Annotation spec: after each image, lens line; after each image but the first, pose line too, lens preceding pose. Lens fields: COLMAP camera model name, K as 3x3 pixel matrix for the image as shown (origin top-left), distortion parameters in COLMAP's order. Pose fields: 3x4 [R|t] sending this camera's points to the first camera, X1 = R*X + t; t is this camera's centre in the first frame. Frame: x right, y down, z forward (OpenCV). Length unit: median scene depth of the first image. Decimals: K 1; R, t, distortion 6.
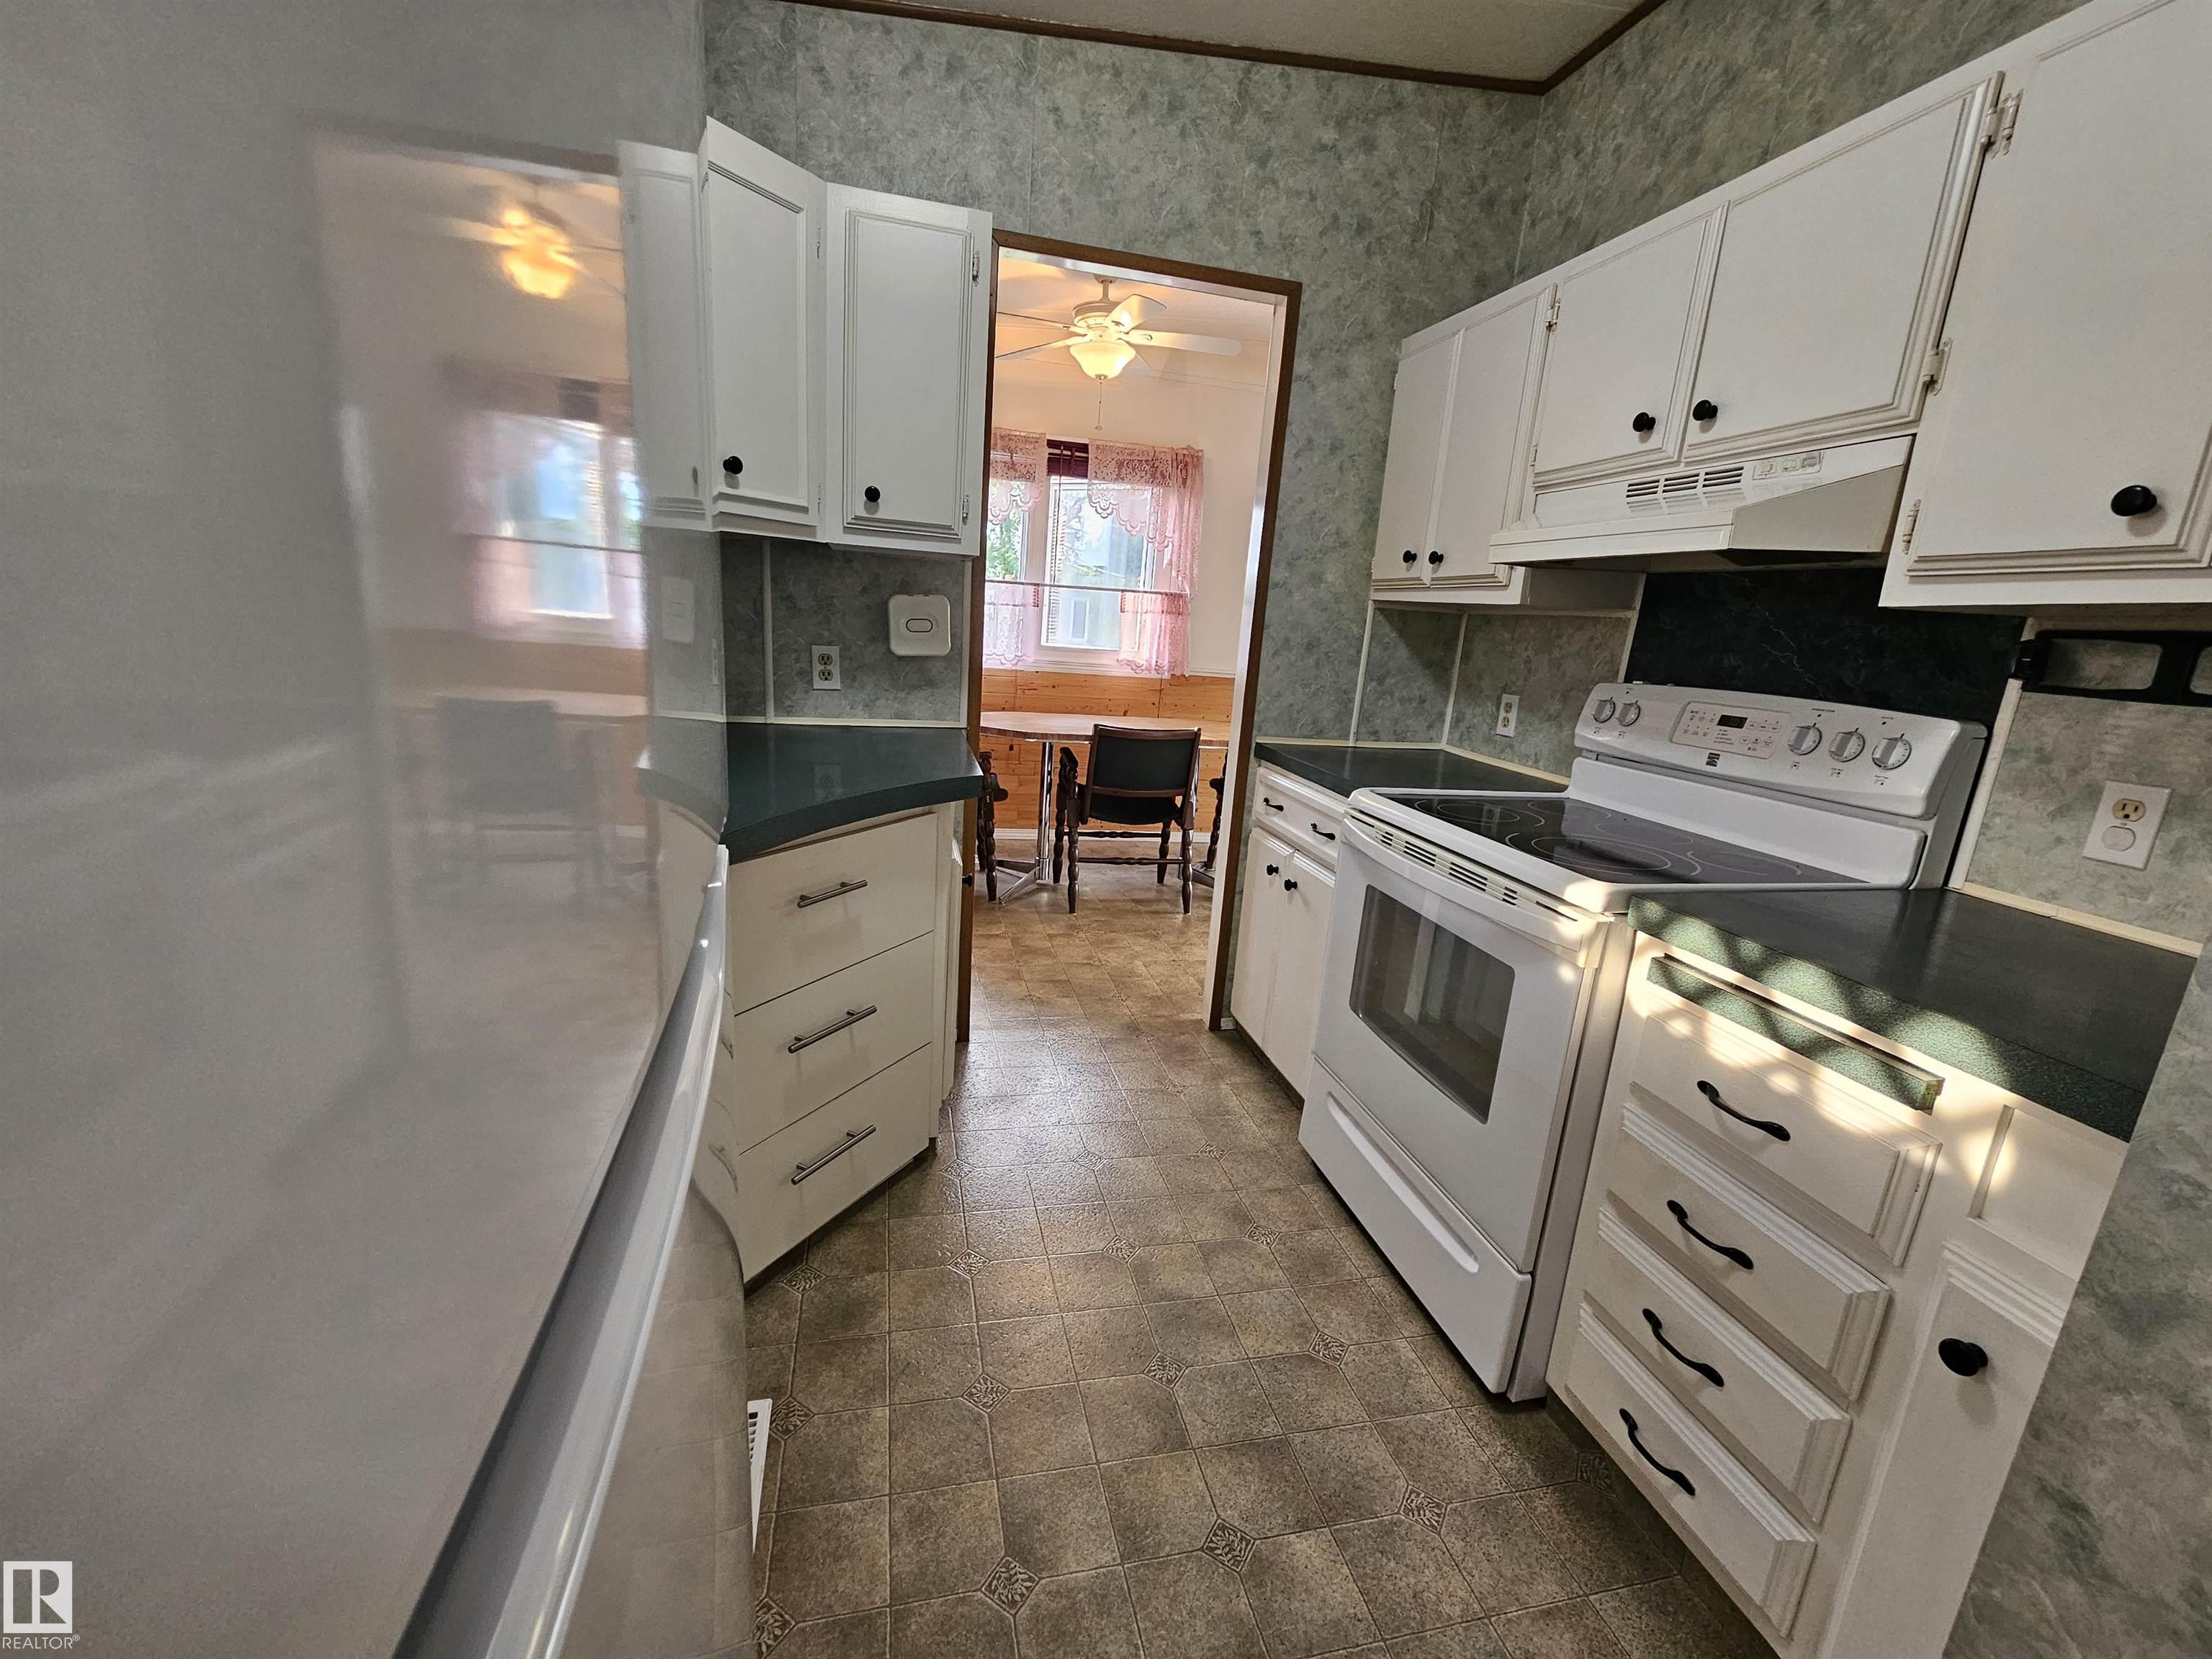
lens RADIAL K [[905.4, 0, 1110.0], [0, 905.4, 834.2], [0, 0, 1]] dist [0.001907, 0.001387]
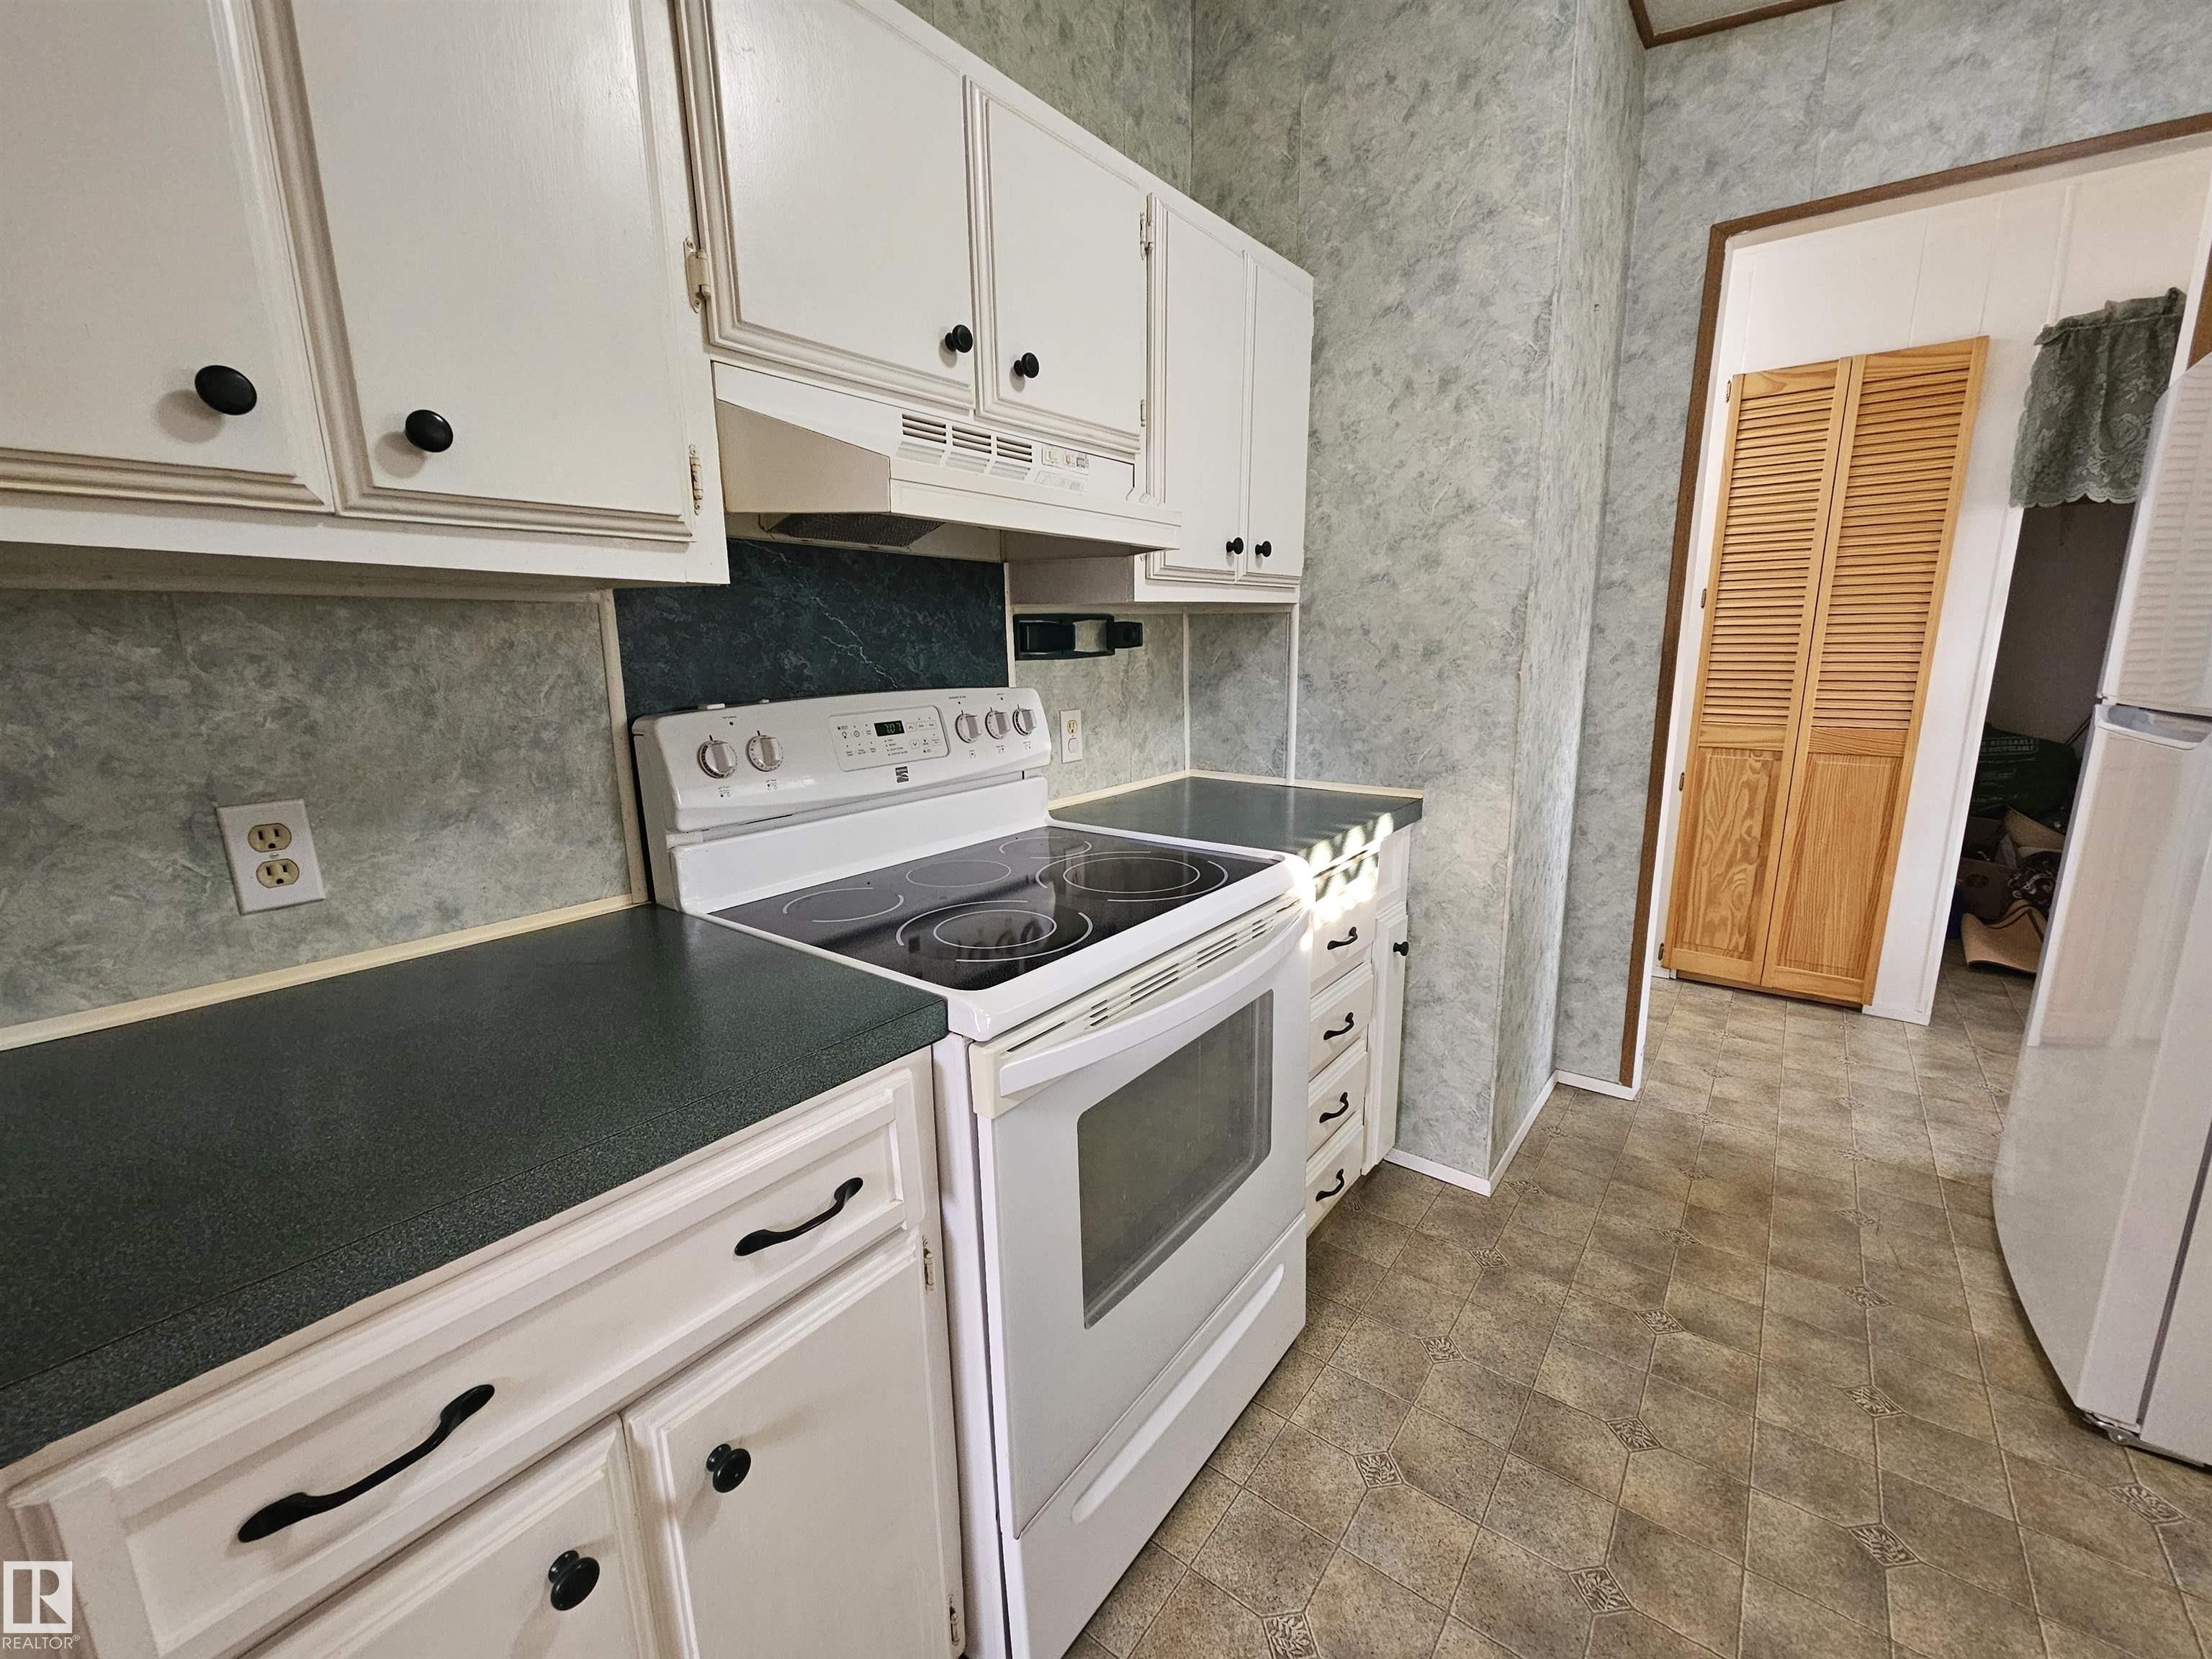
lens RADIAL K [[905.4, 0, 1113.4], [0, 905.4, 834.7], [0, 0, 1]] dist [0.001907, 0.001387]
pose [[-0.631625, -0.219976, 0.743411, -0.102879], [0.153974, 0.904206, 0.398376, -0.341326], [-0.759830, 0.366090, -0.537249, 1.338029]]
